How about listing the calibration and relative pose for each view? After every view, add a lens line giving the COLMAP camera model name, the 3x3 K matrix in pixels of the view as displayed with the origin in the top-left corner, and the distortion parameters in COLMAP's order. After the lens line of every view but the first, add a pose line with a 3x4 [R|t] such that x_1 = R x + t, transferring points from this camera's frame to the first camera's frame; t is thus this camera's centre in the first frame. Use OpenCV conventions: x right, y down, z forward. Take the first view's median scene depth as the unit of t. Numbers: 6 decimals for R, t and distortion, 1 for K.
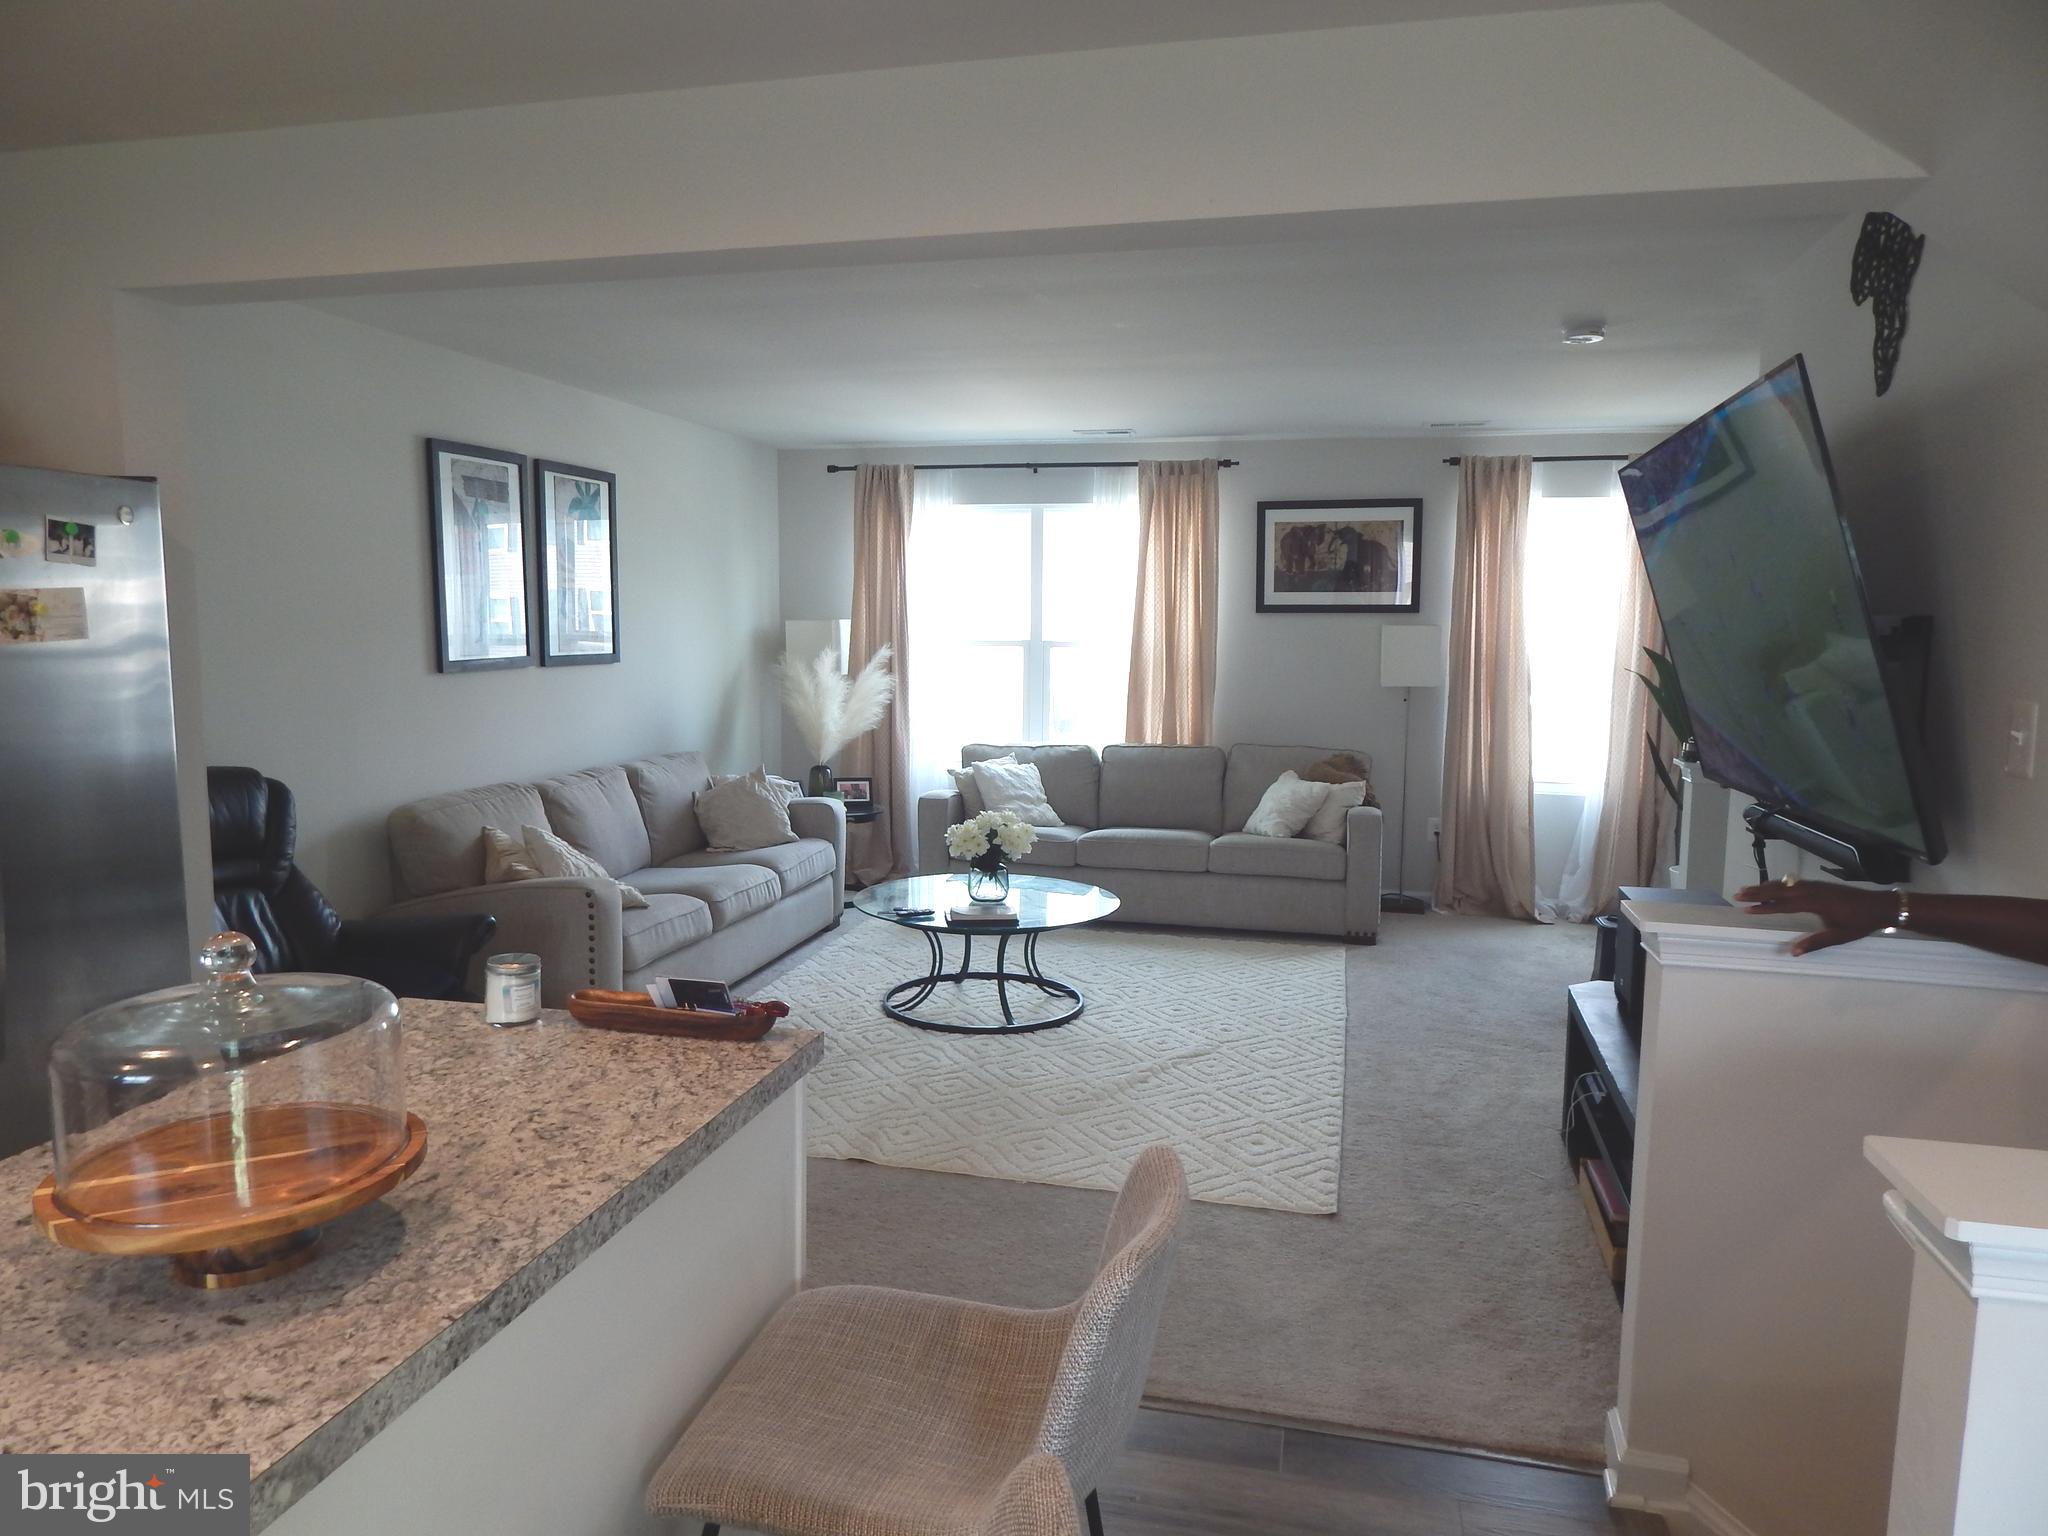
lens RADIAL K [[1355.8, 0, 1024.0], [0, 1355.8, 768.0], [0, 0, 1]] dist [0.002560, -0.003539]
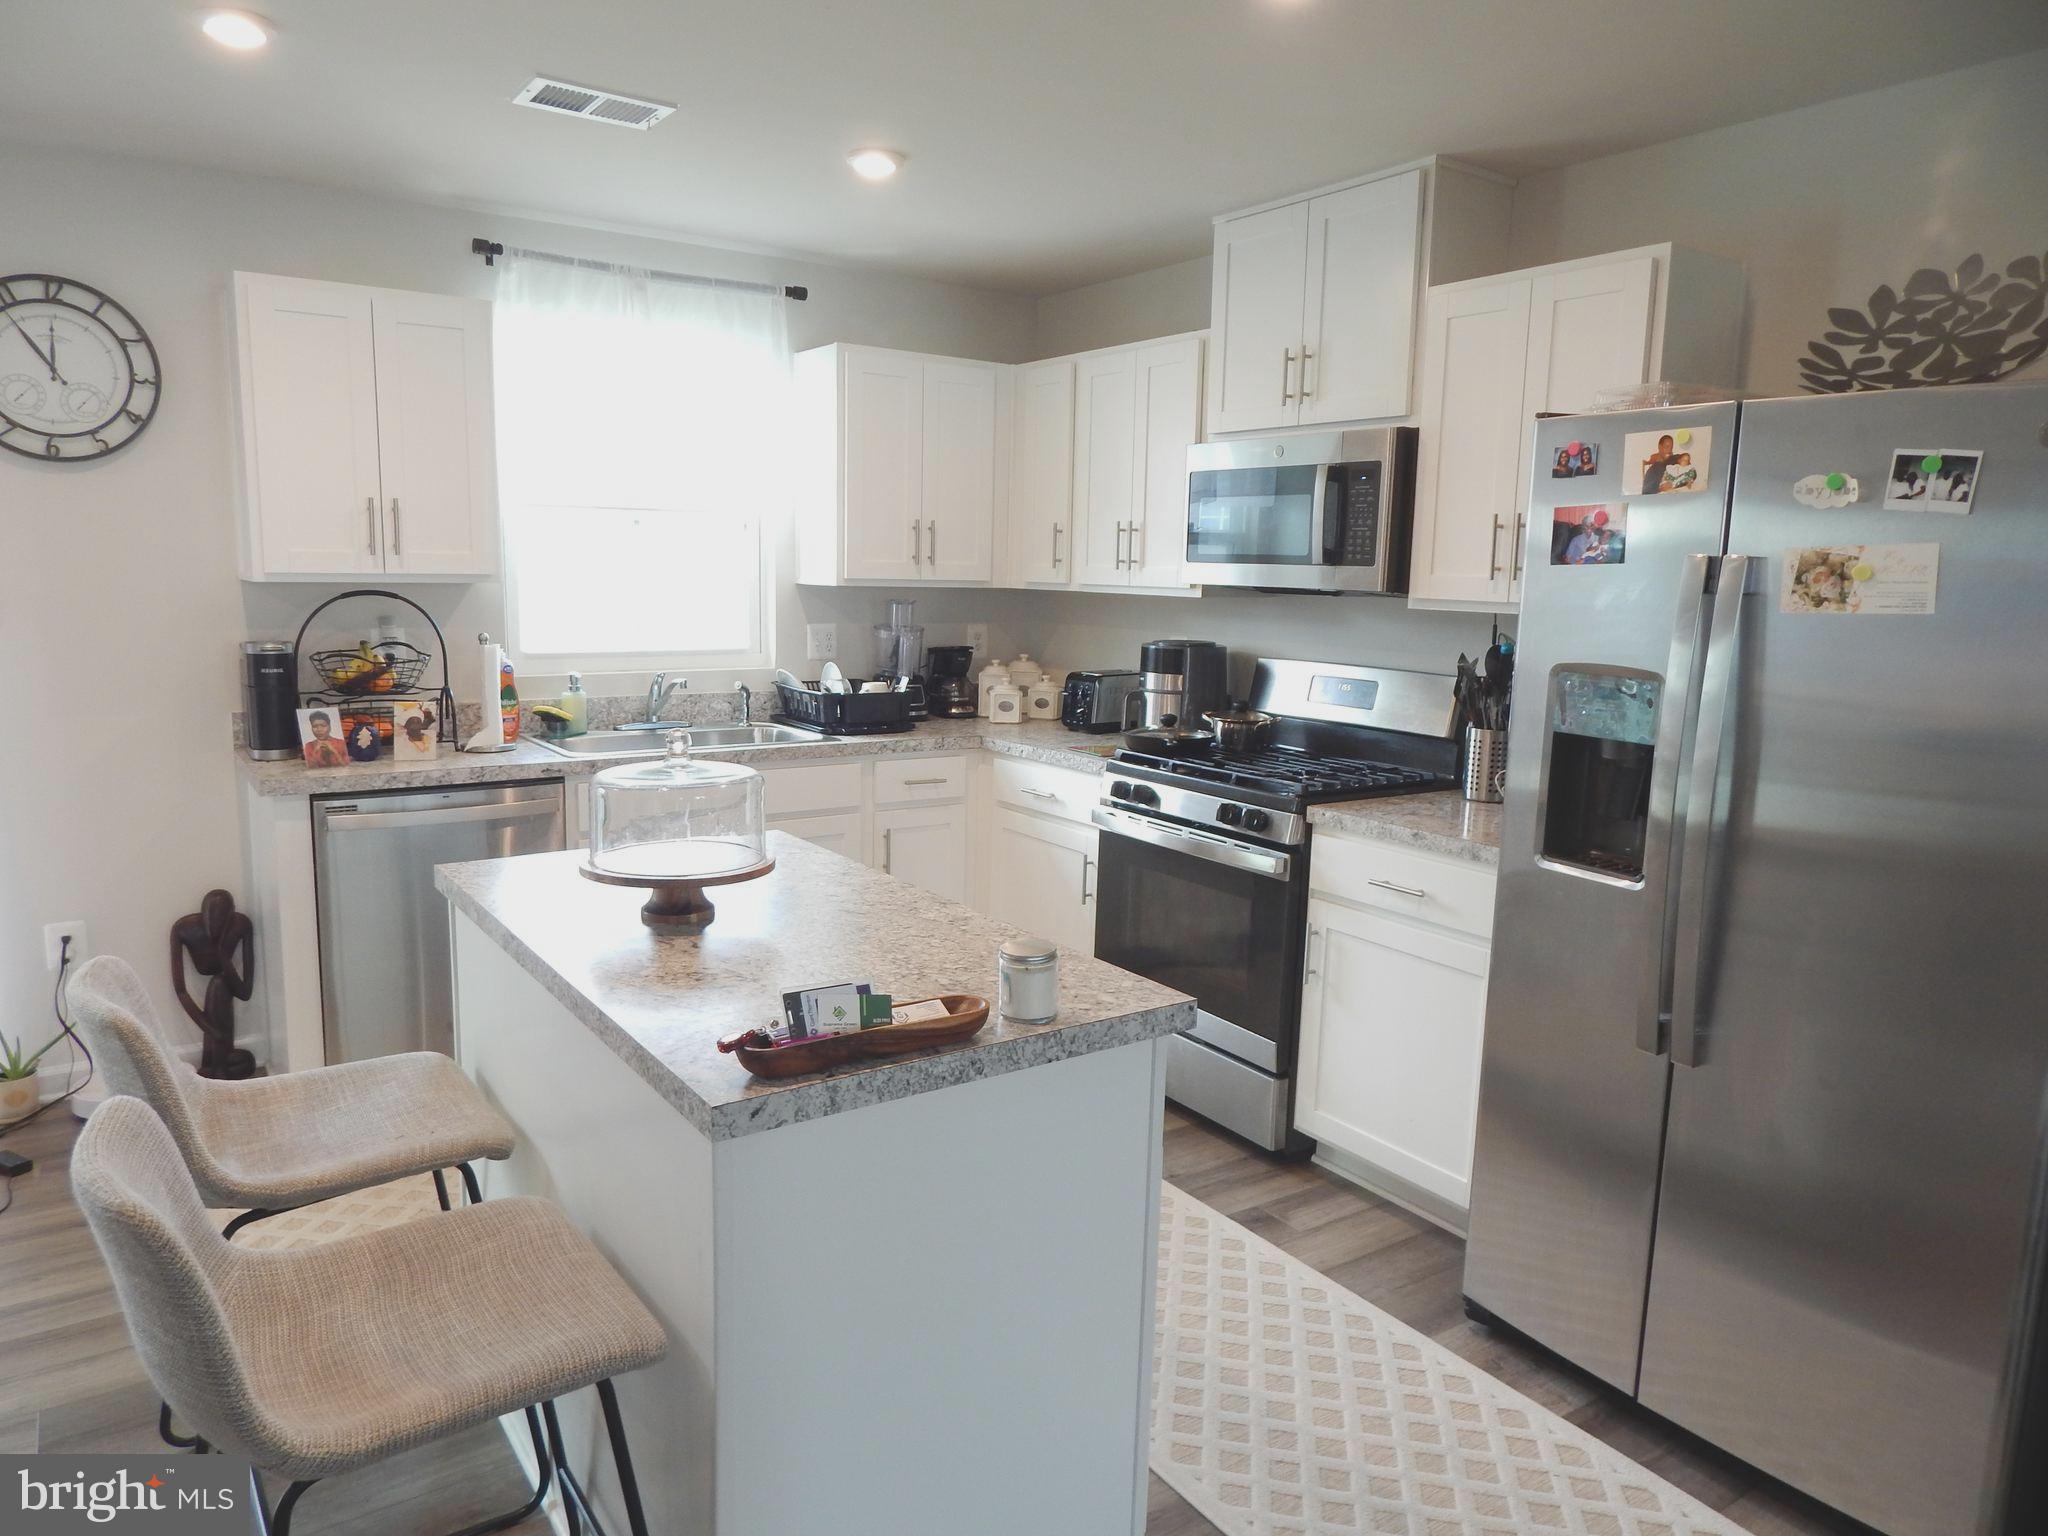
lens RADIAL K [[1355.8, 0, 1024.0], [0, 1355.8, 768.0], [0, 0, 1]] dist [0.002560, -0.003539]
pose [[-0.665694, 0.089967, -0.740781, 0.071431], [-0.113717, 0.968881, 0.219860, -0.044320], [0.737509, 0.230599, -0.634747, 0.415928]]
